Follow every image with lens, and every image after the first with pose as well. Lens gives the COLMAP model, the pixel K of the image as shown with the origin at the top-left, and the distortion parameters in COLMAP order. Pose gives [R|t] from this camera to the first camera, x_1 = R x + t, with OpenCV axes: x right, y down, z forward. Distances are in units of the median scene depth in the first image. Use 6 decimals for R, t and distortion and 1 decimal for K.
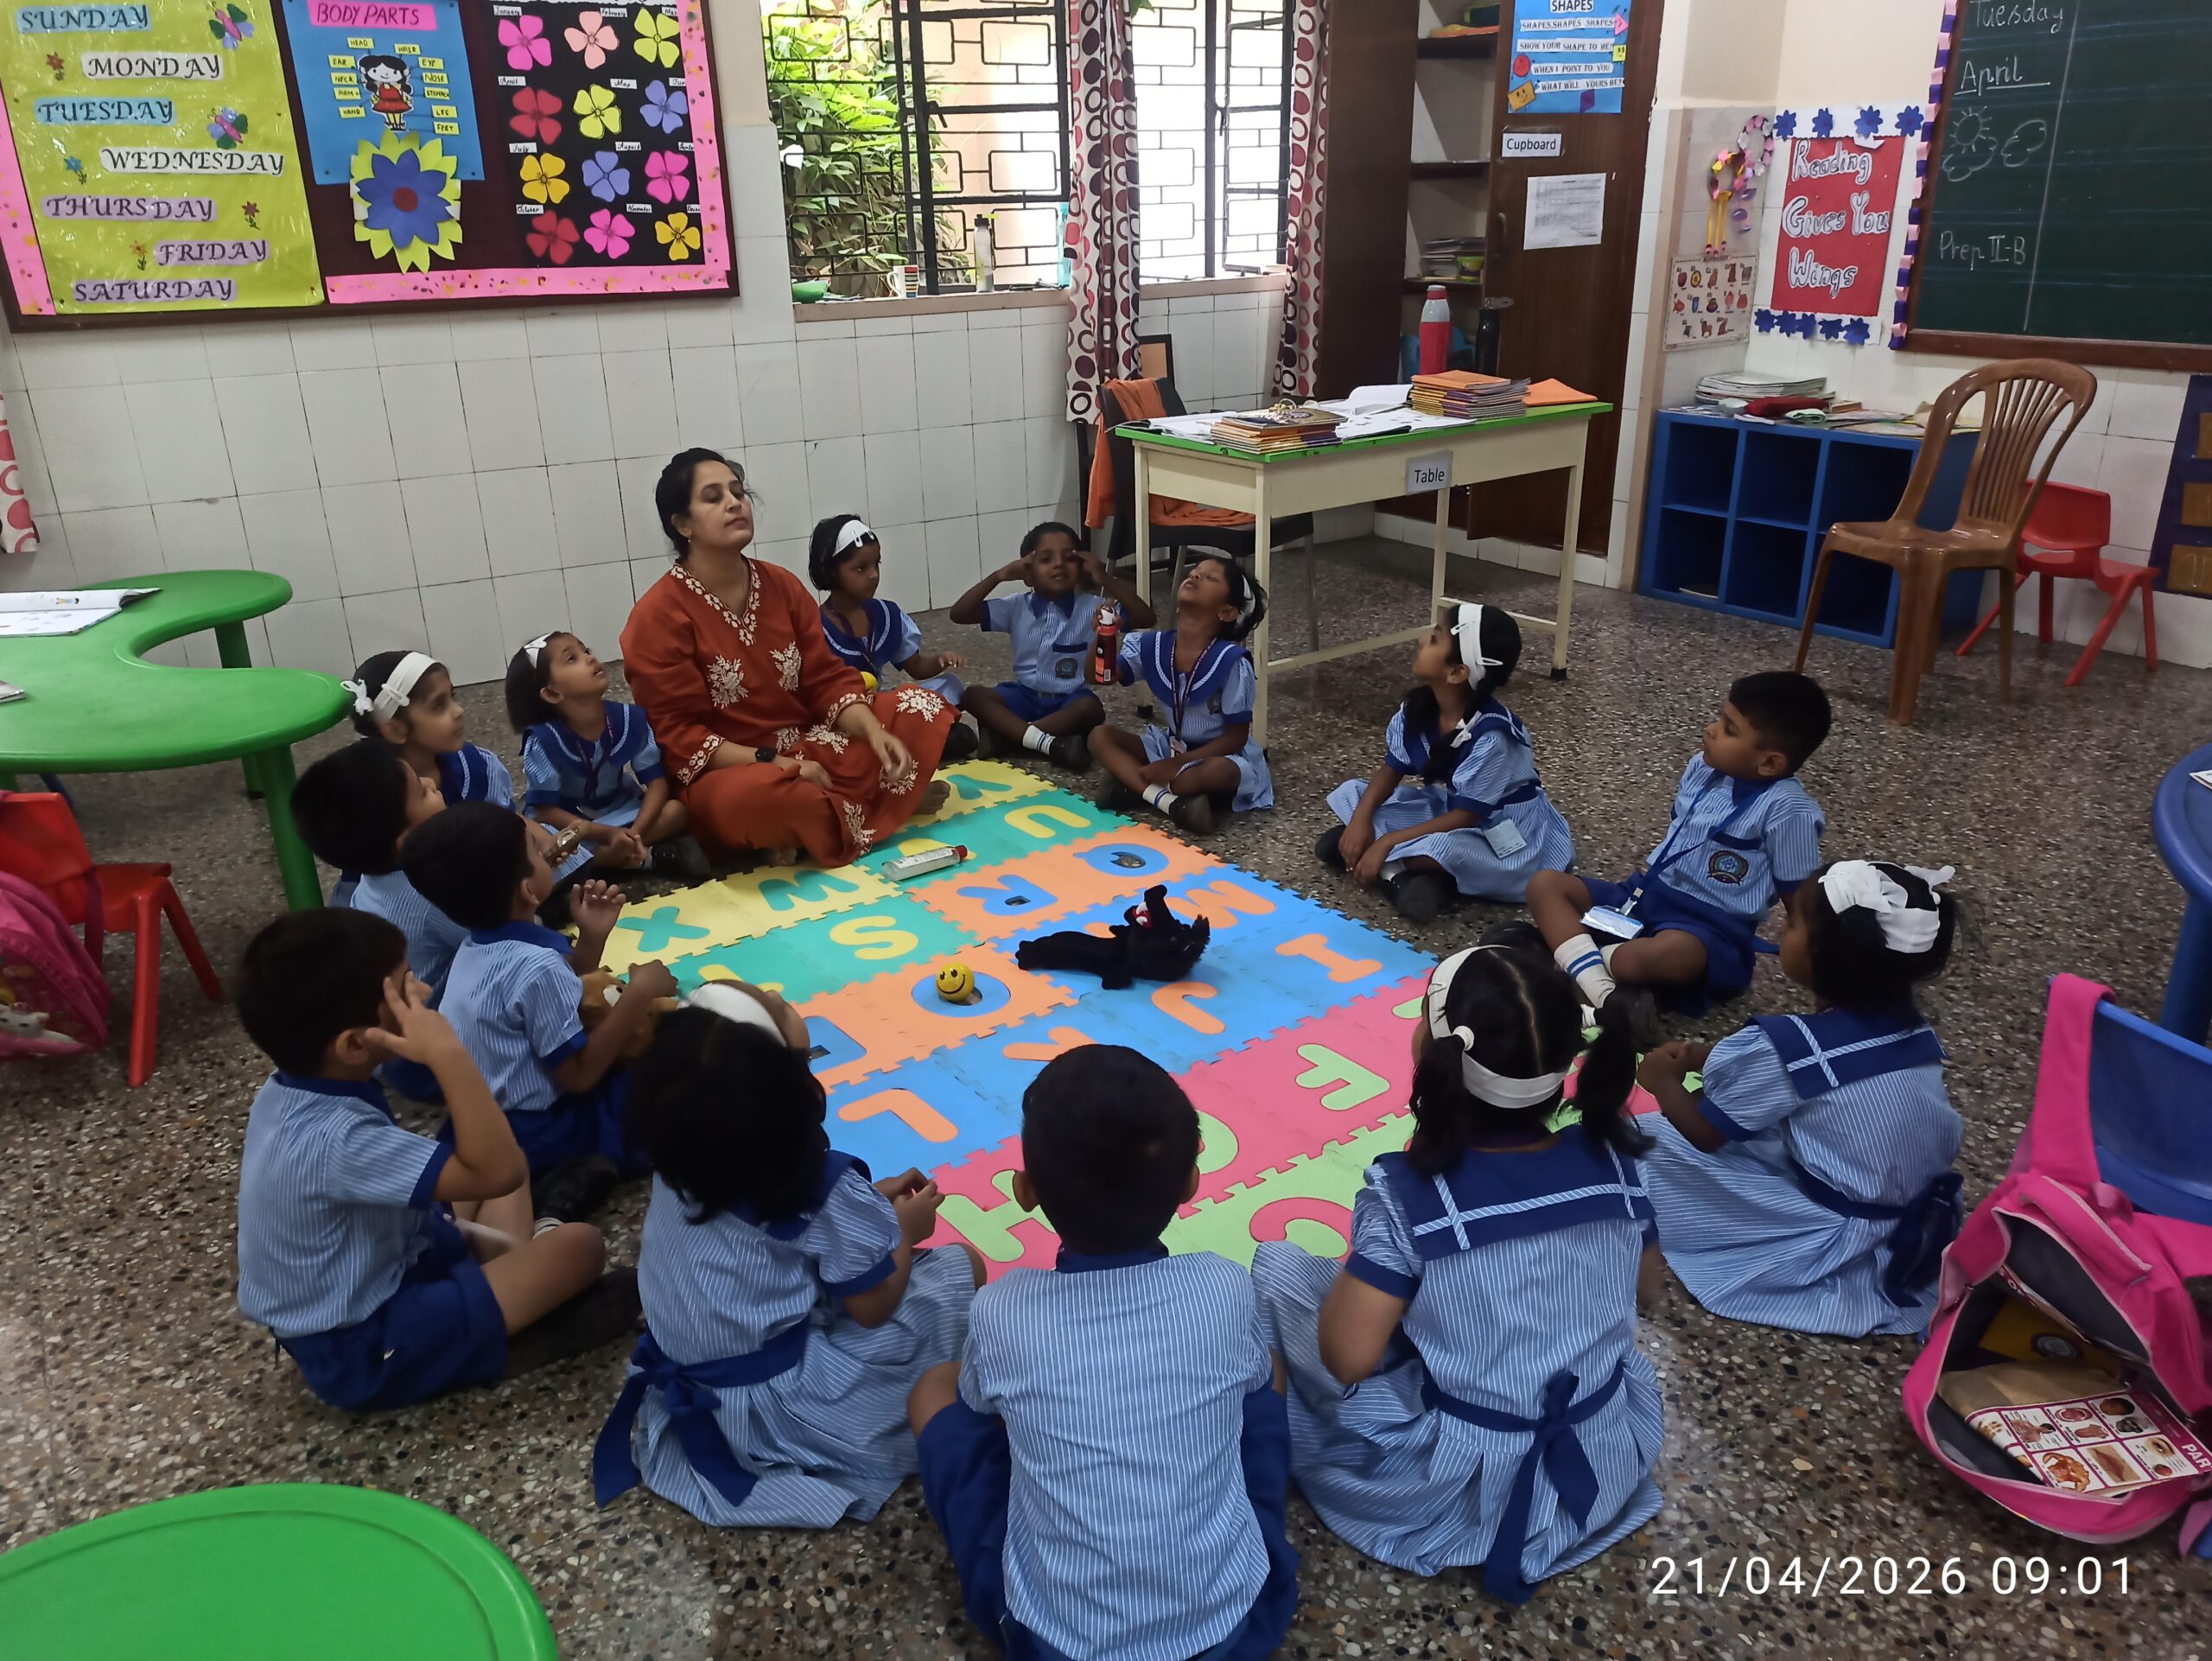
lens RADIAL K [[1577.3, 0, 1119.4], [0, 1577.3, 832.8], [0, 0, 1]] dist [0.001001, -0.005865]
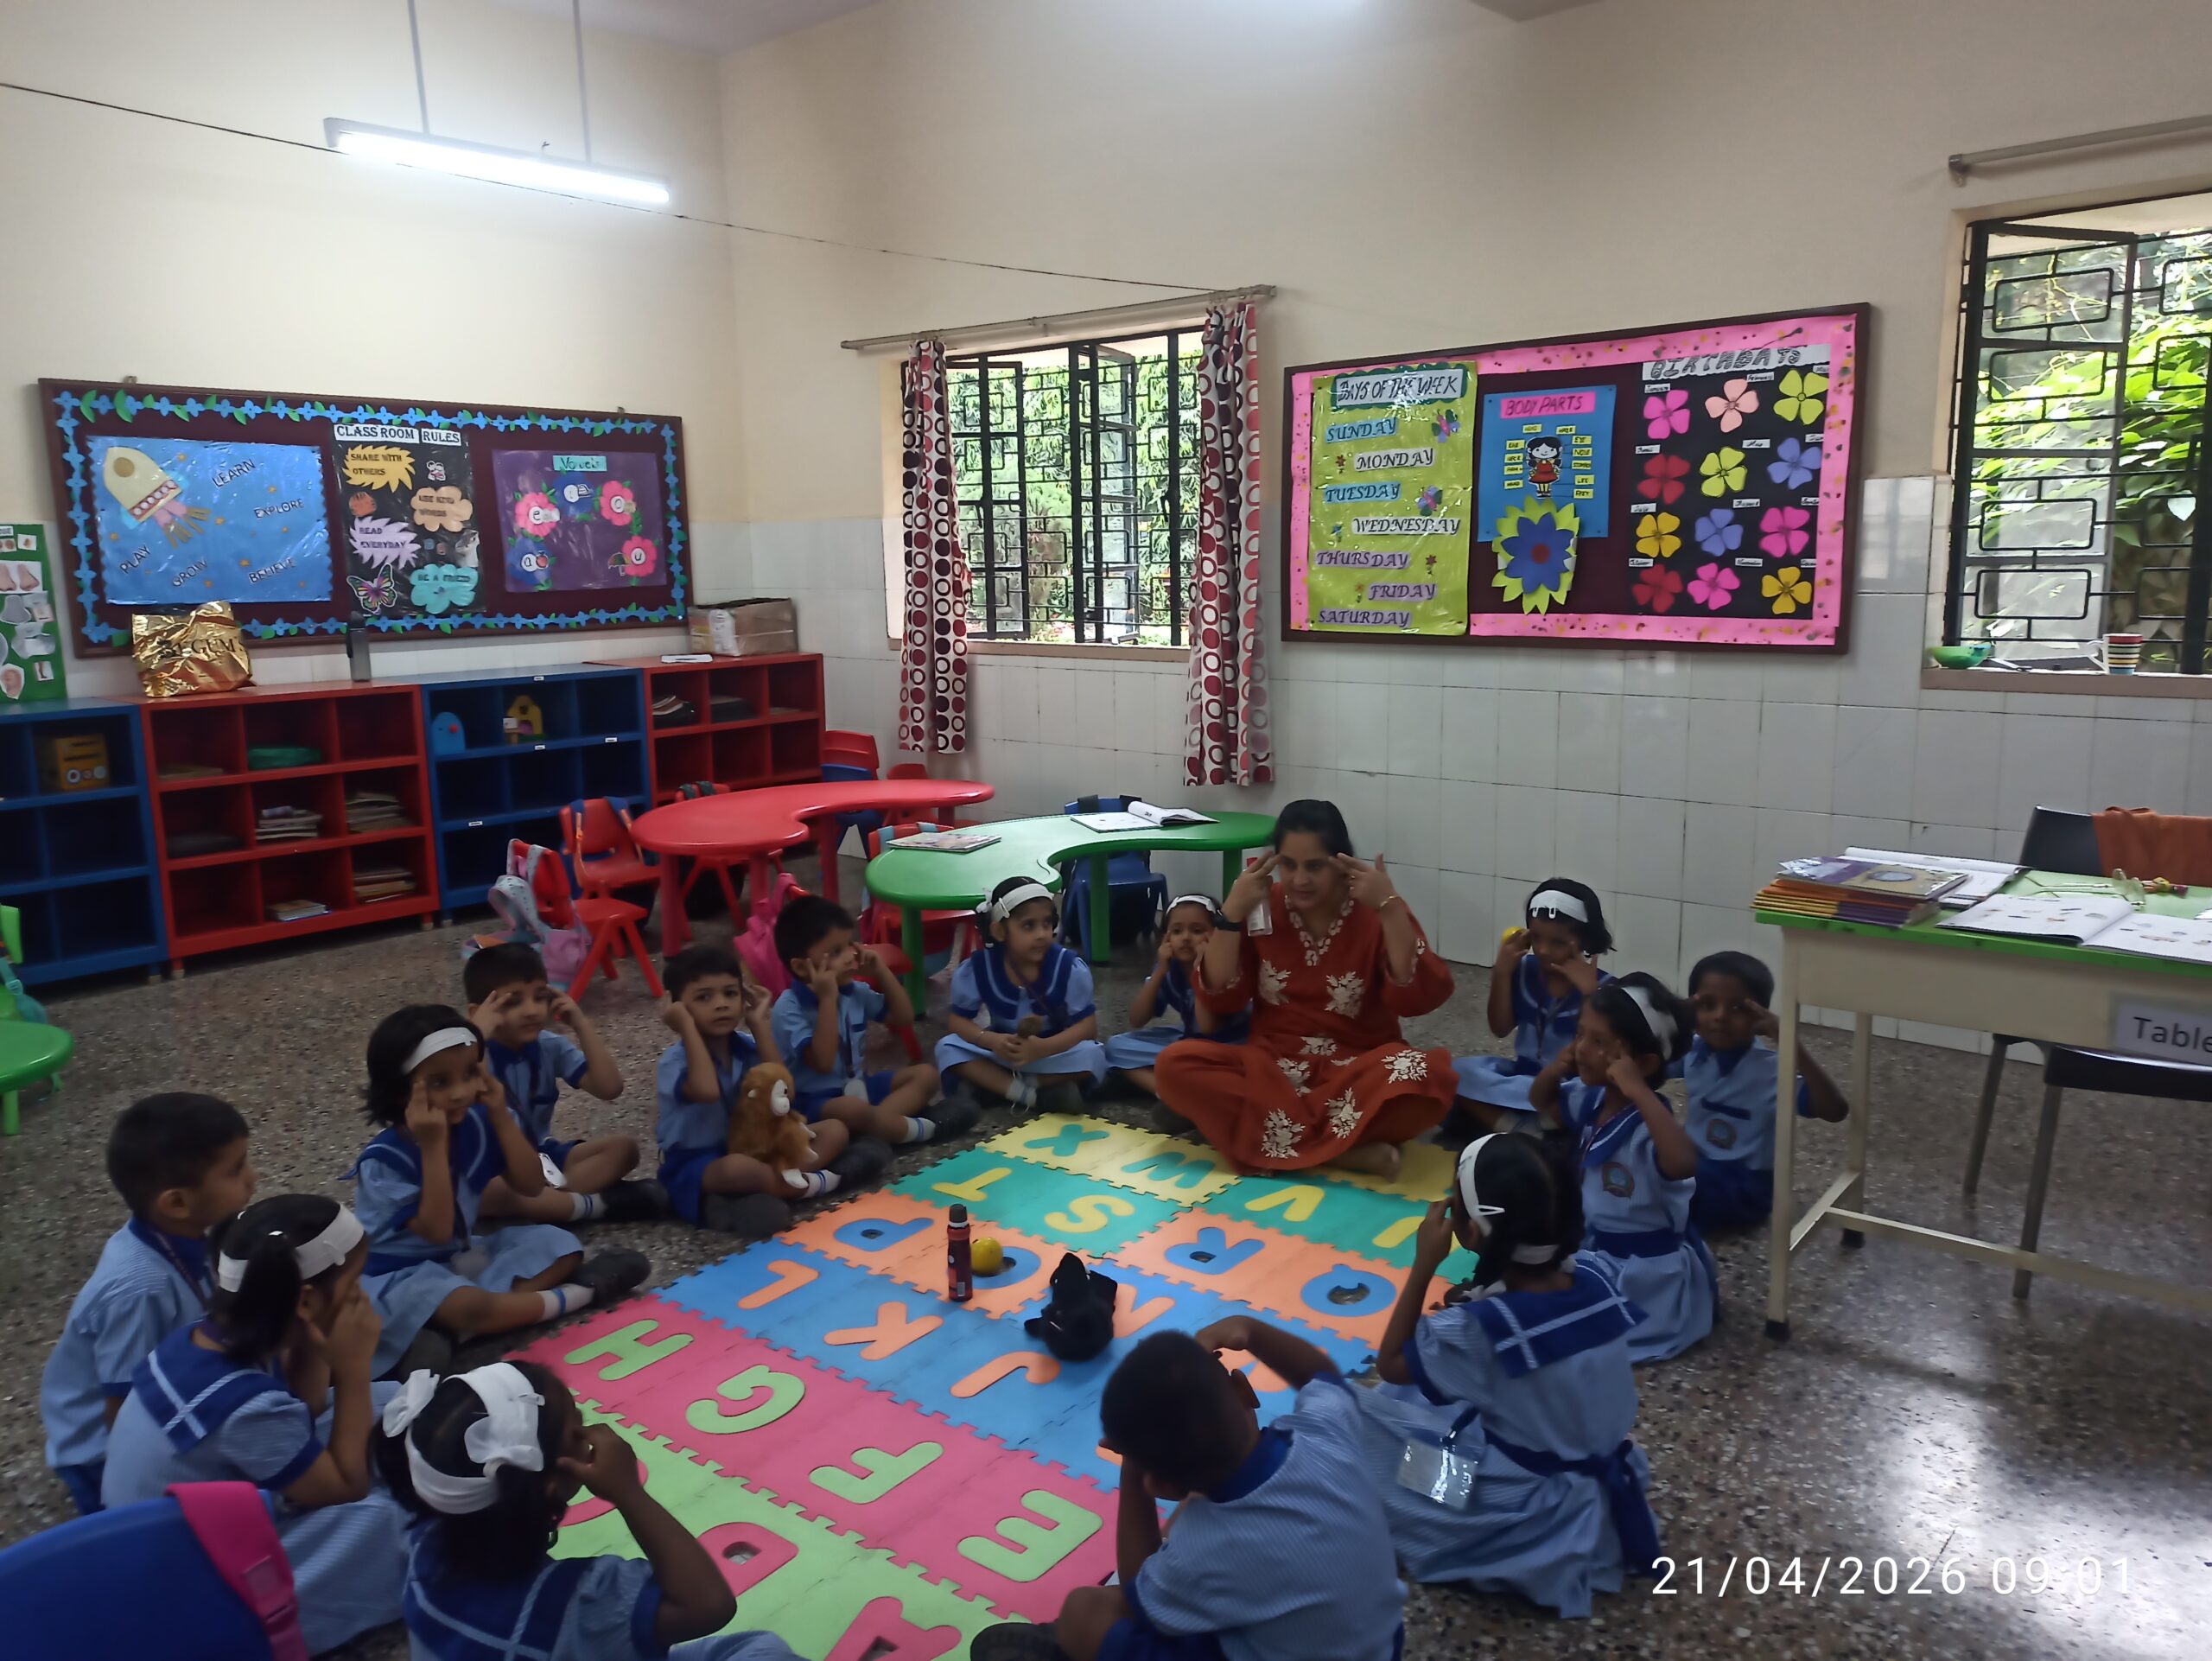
lens RADIAL K [[1577.3, 0, 1118.6], [0, 1577.3, 838.4], [0, 0, 1]] dist [0.001001, -0.005865]
pose [[0.269551, 0.180364, -0.945945, 0.570454], [-0.349506, 0.933646, 0.078426, -0.183503], [0.897323, 0.309473, 0.314703, 0.410576]]
